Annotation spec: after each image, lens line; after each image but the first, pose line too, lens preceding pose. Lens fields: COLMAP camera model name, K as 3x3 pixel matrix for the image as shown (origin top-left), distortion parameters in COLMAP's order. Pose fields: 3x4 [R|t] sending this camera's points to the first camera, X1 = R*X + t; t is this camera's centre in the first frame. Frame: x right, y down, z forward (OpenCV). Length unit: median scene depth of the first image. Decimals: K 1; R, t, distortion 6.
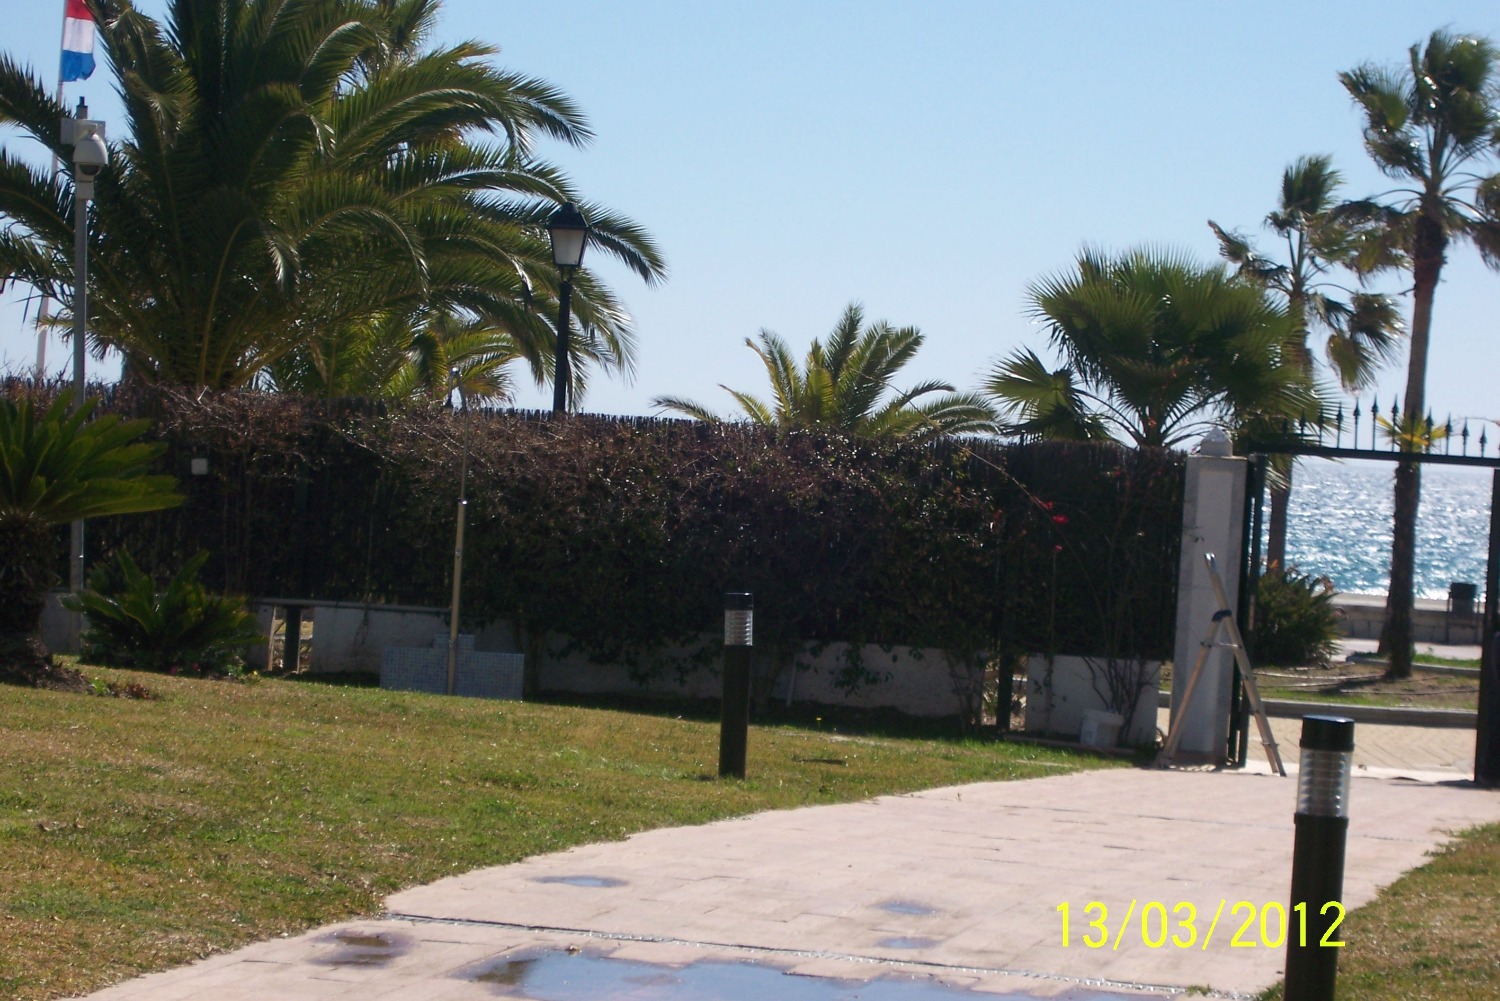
lens RADIAL K [[4734.2, 0, 749.7], [0, 4734.2, 501.5], [0, 0, 1]] dist [0.107681, 0.000000]
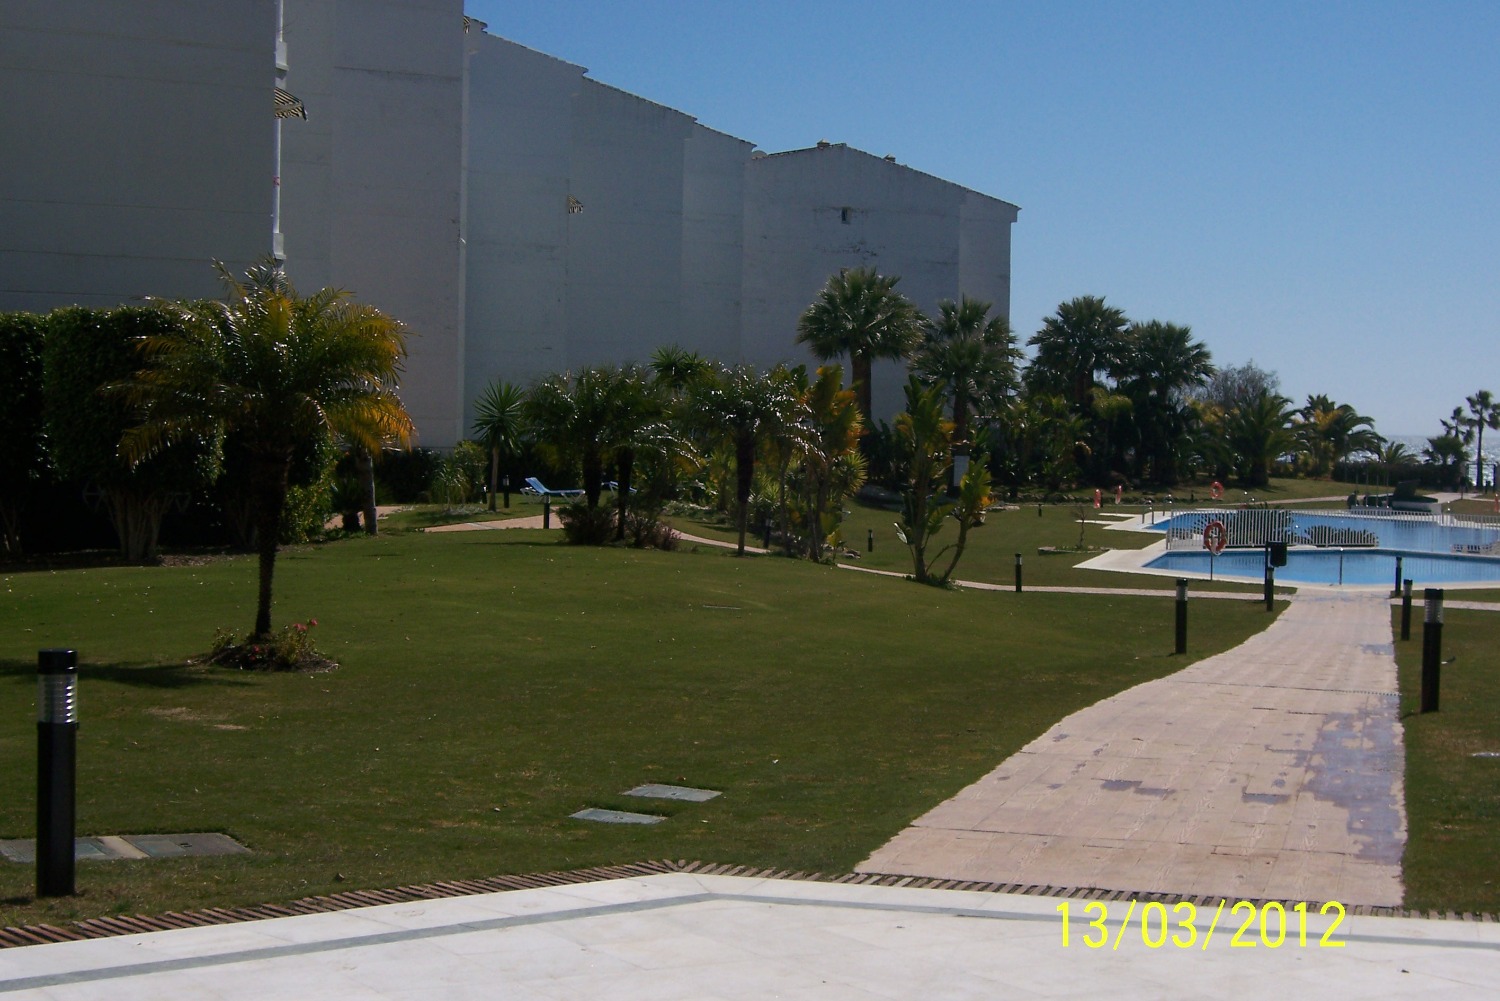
lens RADIAL K [[2483.5, 0, 751.7], [0, 2483.5, 499.8], [0, 0, 1]] dist [-0.101169, 0.000000]
pose [[0.988008, -0.042015, -0.148576, -0.308415], [0.041765, 0.999116, -0.004800, 0.016610], [0.148647, -0.001463, 0.988889, -2.207265]]
